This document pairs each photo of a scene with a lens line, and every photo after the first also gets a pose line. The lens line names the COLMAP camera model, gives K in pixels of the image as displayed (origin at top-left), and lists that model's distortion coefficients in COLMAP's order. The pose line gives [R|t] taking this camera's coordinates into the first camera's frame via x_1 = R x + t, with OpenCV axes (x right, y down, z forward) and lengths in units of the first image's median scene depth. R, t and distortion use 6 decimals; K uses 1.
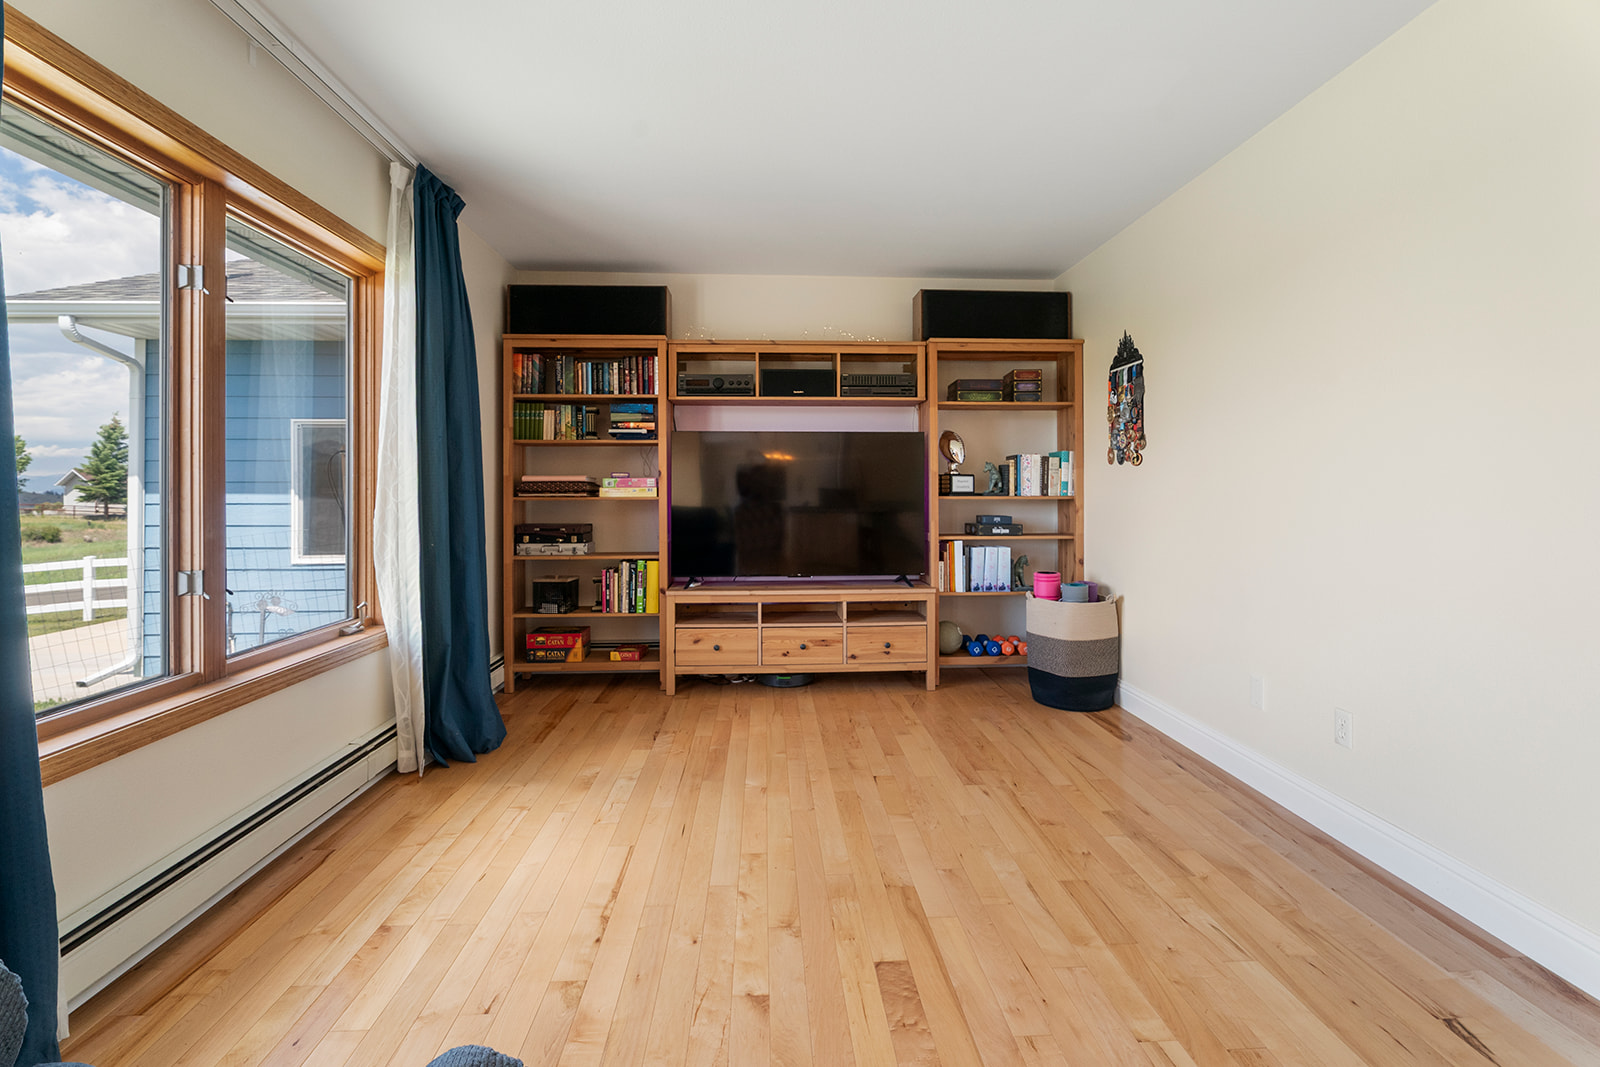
lens RADIAL K [[736.9, 0, 799.5], [0, 736.9, 489.1], [0, 0, 1]] dist [-0.000842, 0.000068]
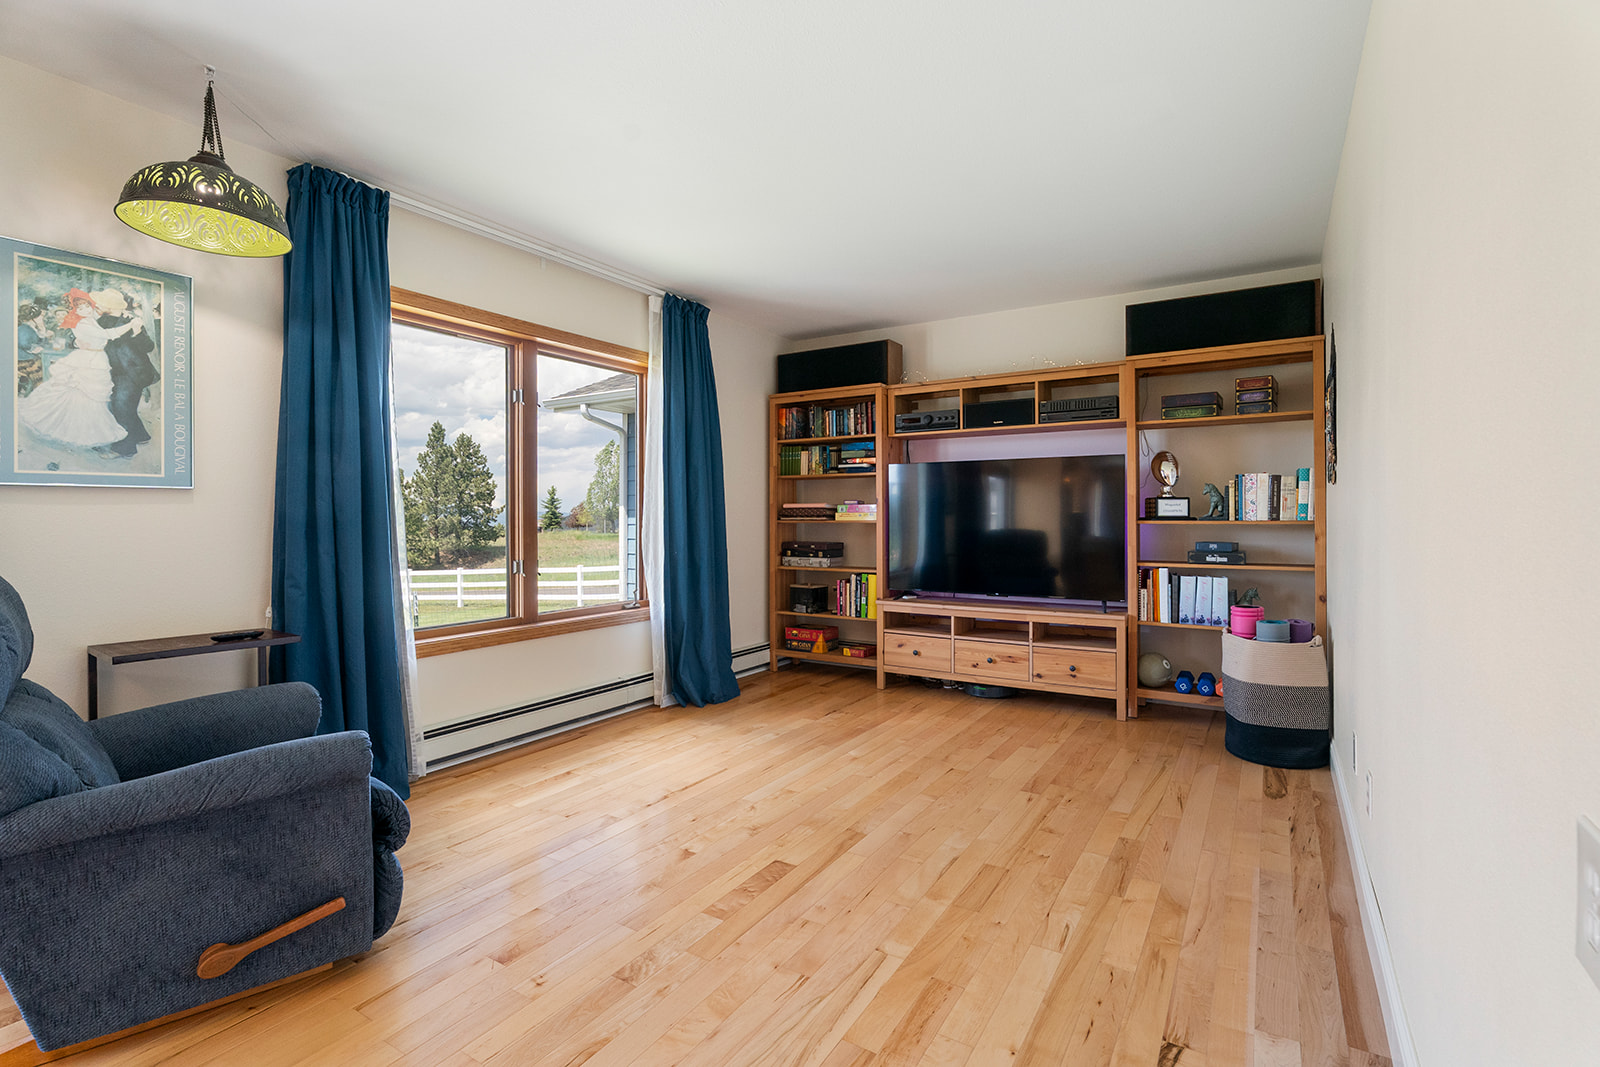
lens RADIAL K [[744.7, 0, 801.2], [0, 744.7, 515.9], [0, 0, 1]] dist [-0.000330, 0.000175]
pose [[0.817807, -0.000692, -0.575493, 0.397152], [0.002734, 0.999993, 0.002682, -0.000196], [0.575487, -0.003767, 0.817803, -0.043309]]
